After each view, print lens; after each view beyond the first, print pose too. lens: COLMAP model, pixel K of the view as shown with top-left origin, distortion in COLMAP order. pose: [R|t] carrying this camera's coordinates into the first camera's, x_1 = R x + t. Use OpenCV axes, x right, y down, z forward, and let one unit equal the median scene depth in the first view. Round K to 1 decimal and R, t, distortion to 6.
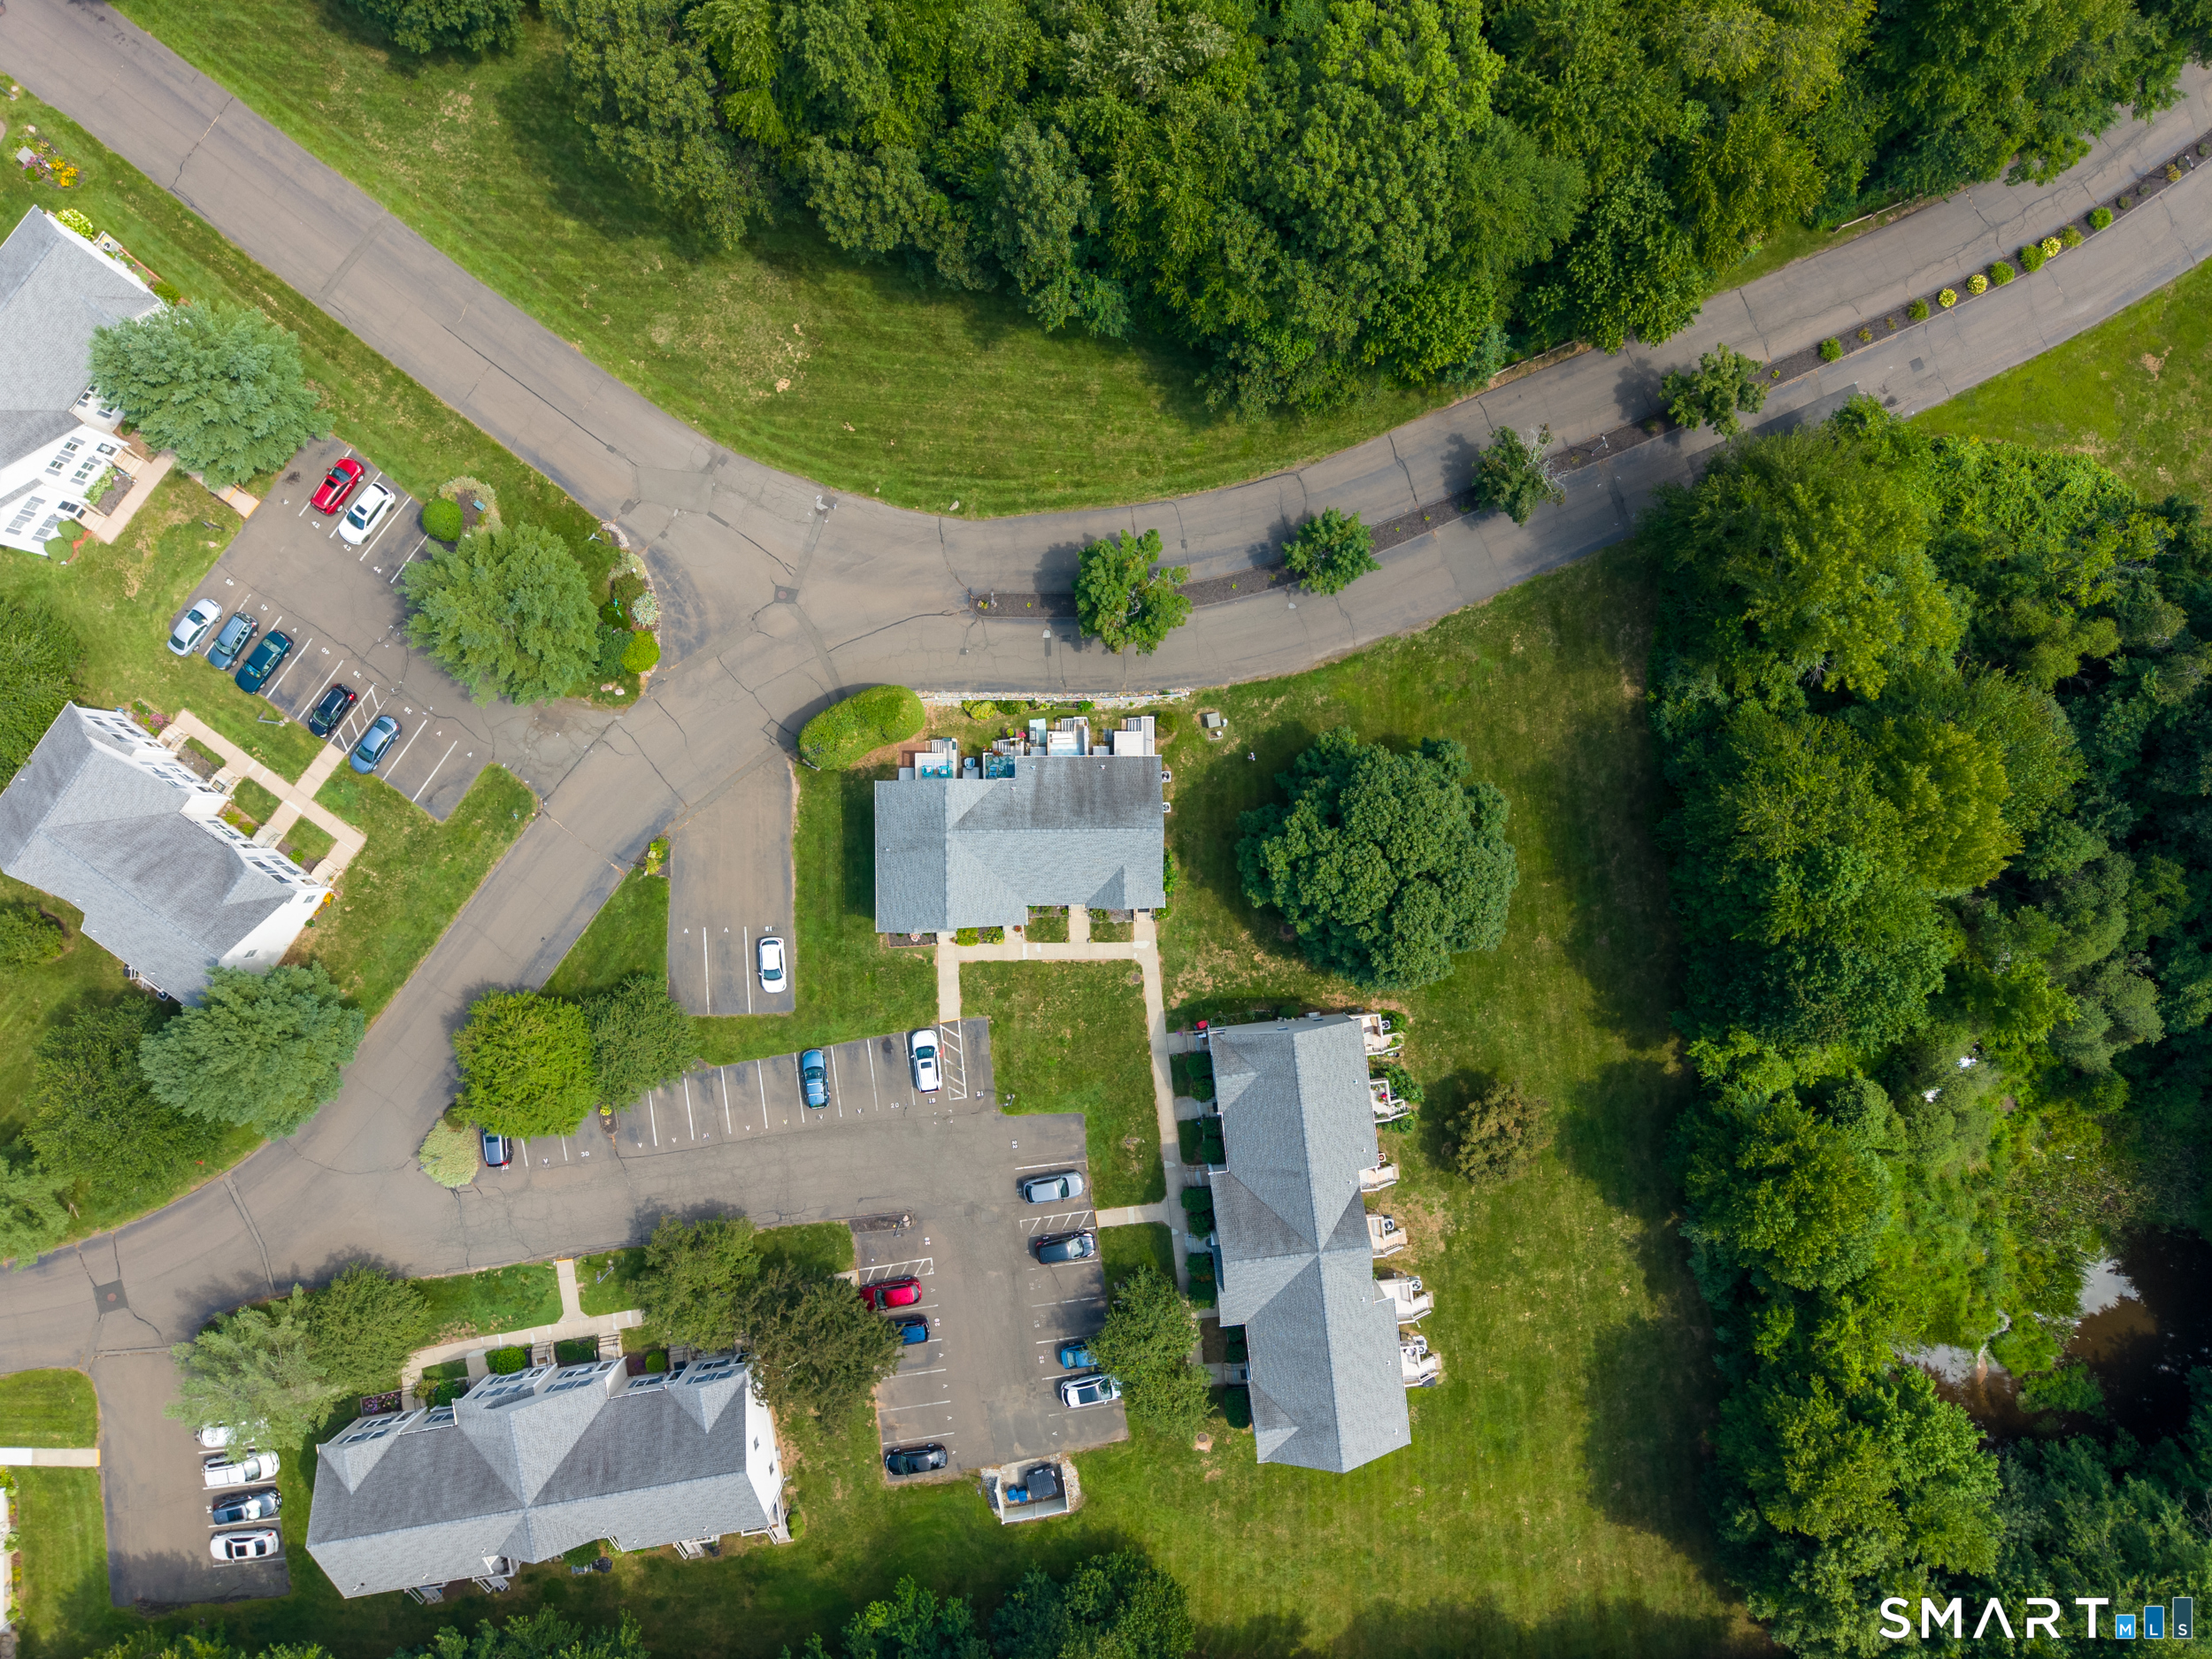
lens RADIAL K [[1484.3, 0, 1103.2], [0, 1484.3, 822.4], [0, 0, 1]] dist [0.035184, -0.035646]
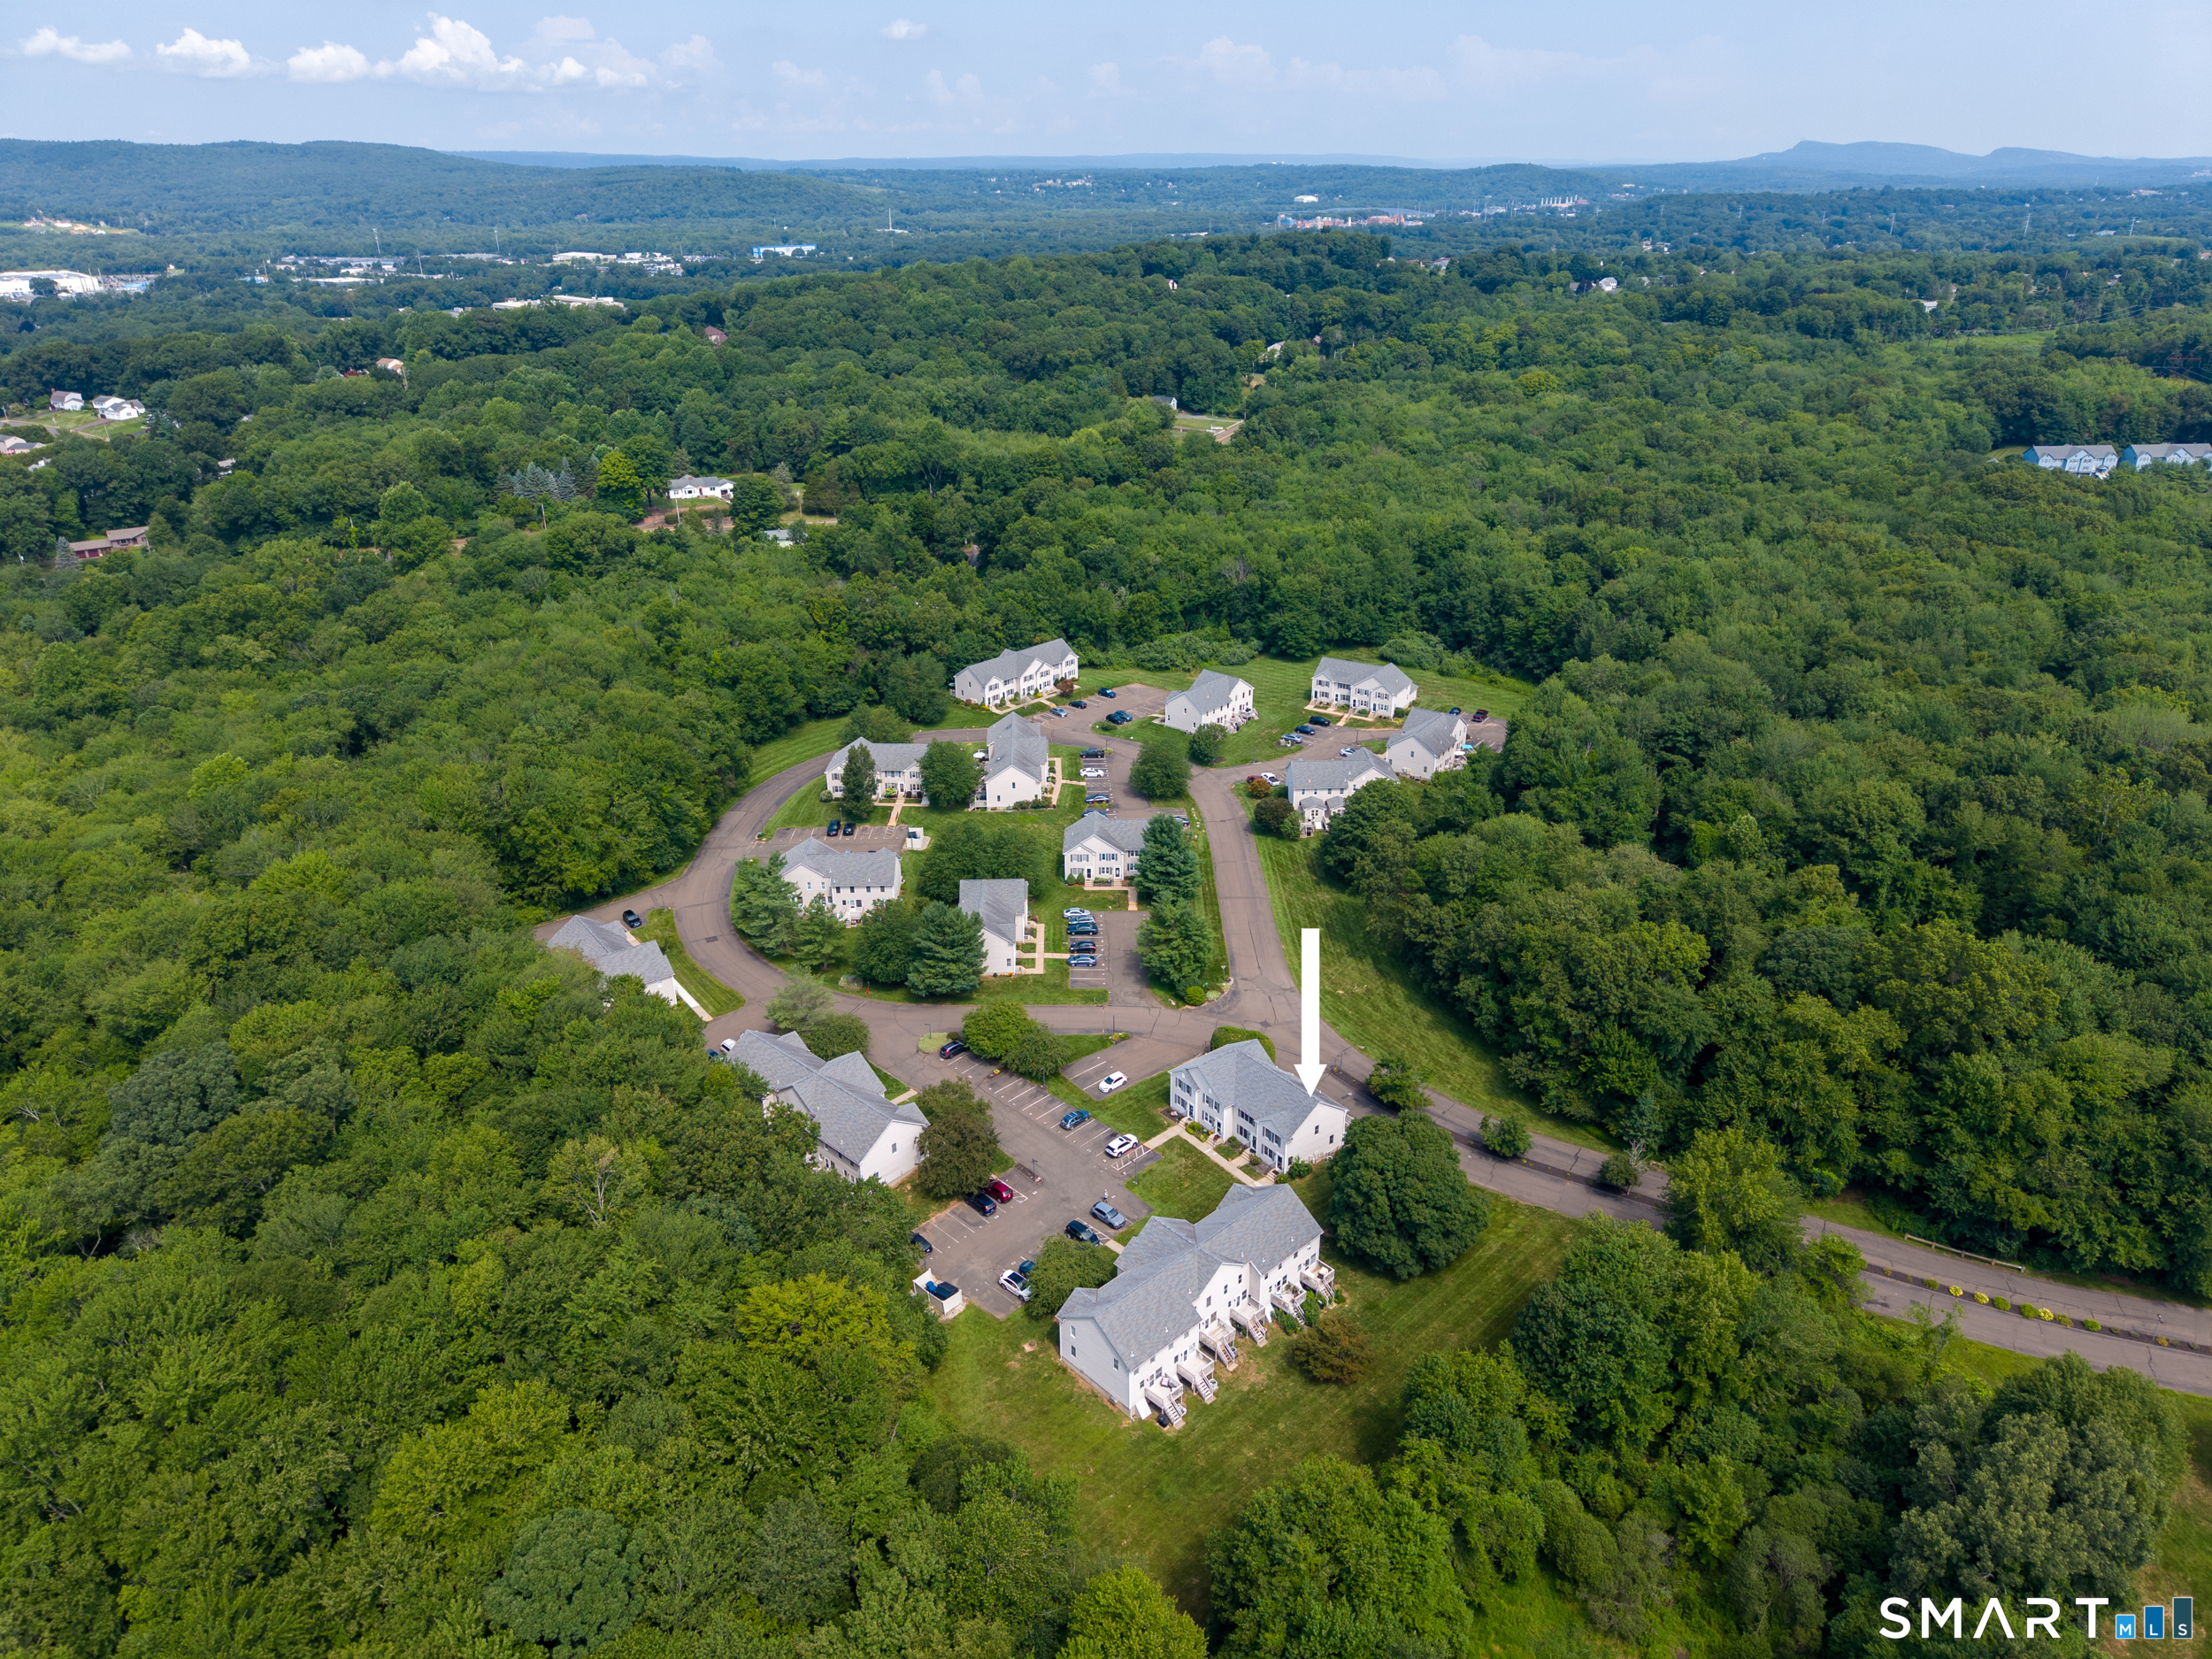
lens RADIAL K [[1484.3, 0, 1084.6], [0, 1484.3, 834.9], [0, 0, 1]] dist [0.035184, -0.035646]
pose [[0.599214, 0.311557, -0.737479, 0.997177], [-0.800454, 0.250094, -0.544726, 1.030391], [0.014726, 0.916725, 0.399247, -0.007506]]
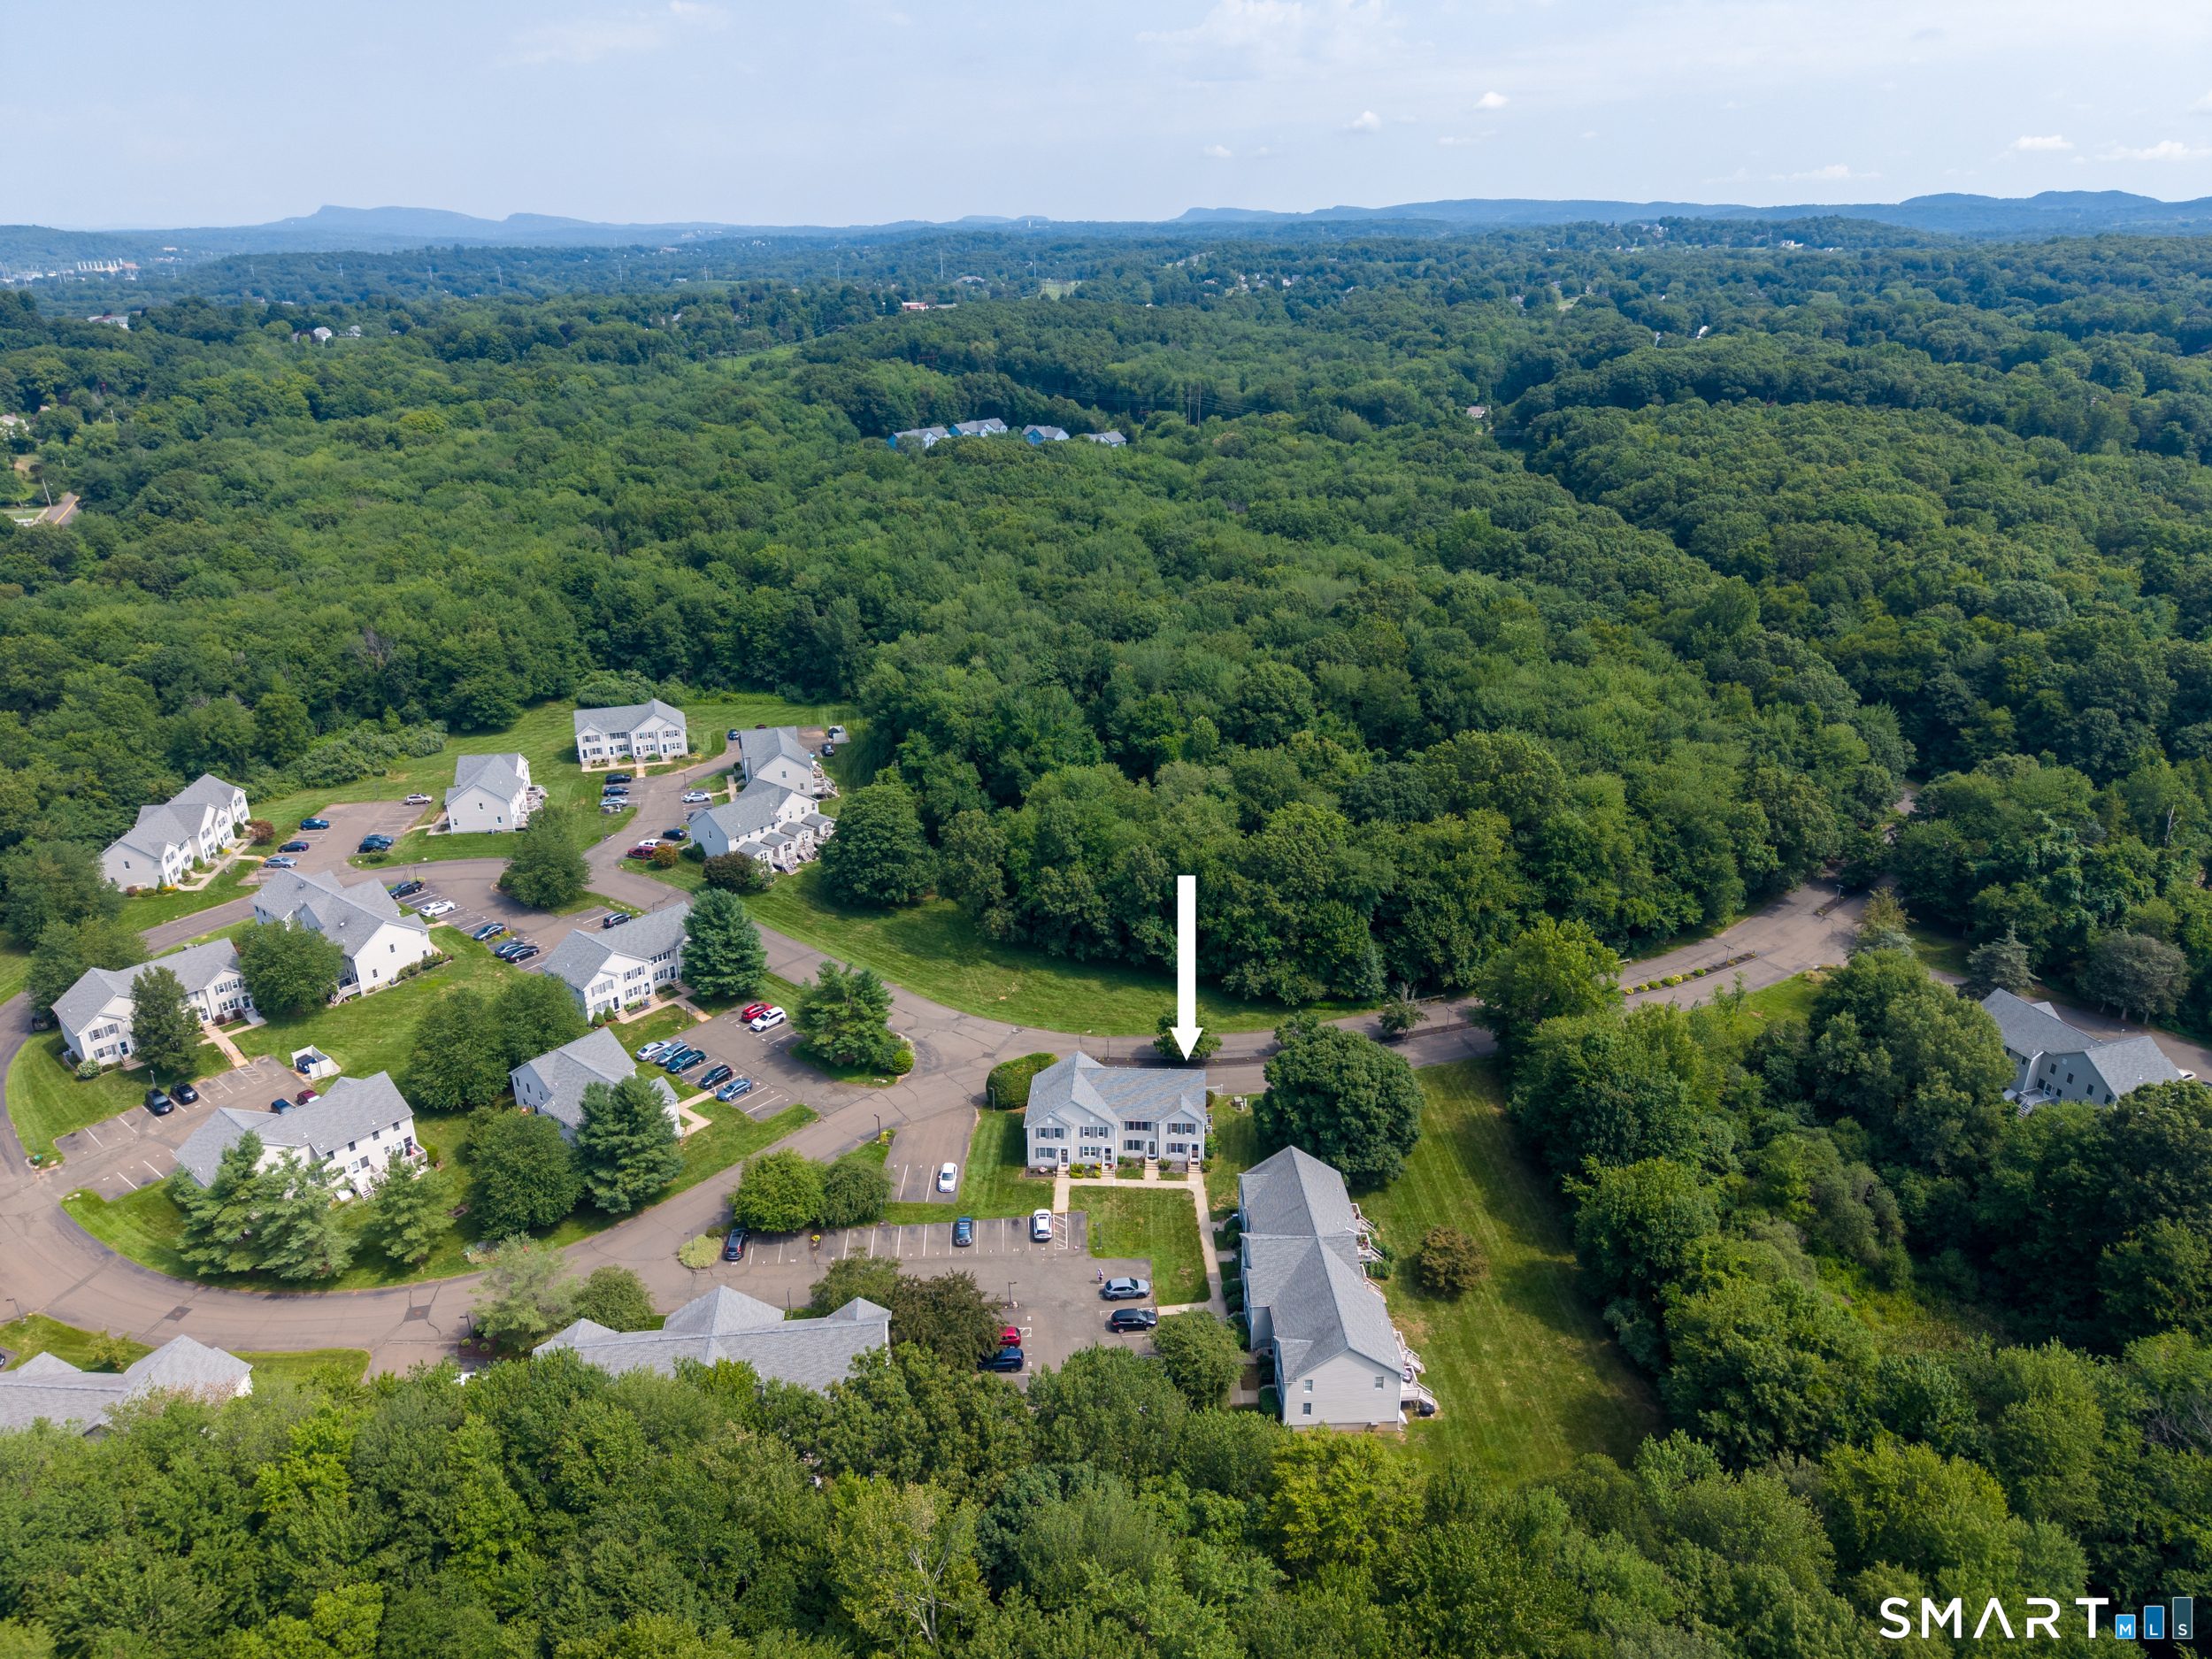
lens RADIAL K [[1484.3, 0, 1122.9], [0, 1484.3, 813.7], [0, 0, 1]] dist [0.035184, -0.035646]
pose [[0.998607, 0.003550, -0.052637, 0.033007], [-0.050280, 0.366192, -0.929180, 1.340228], [0.015977, 0.930533, 0.365860, 0.105889]]
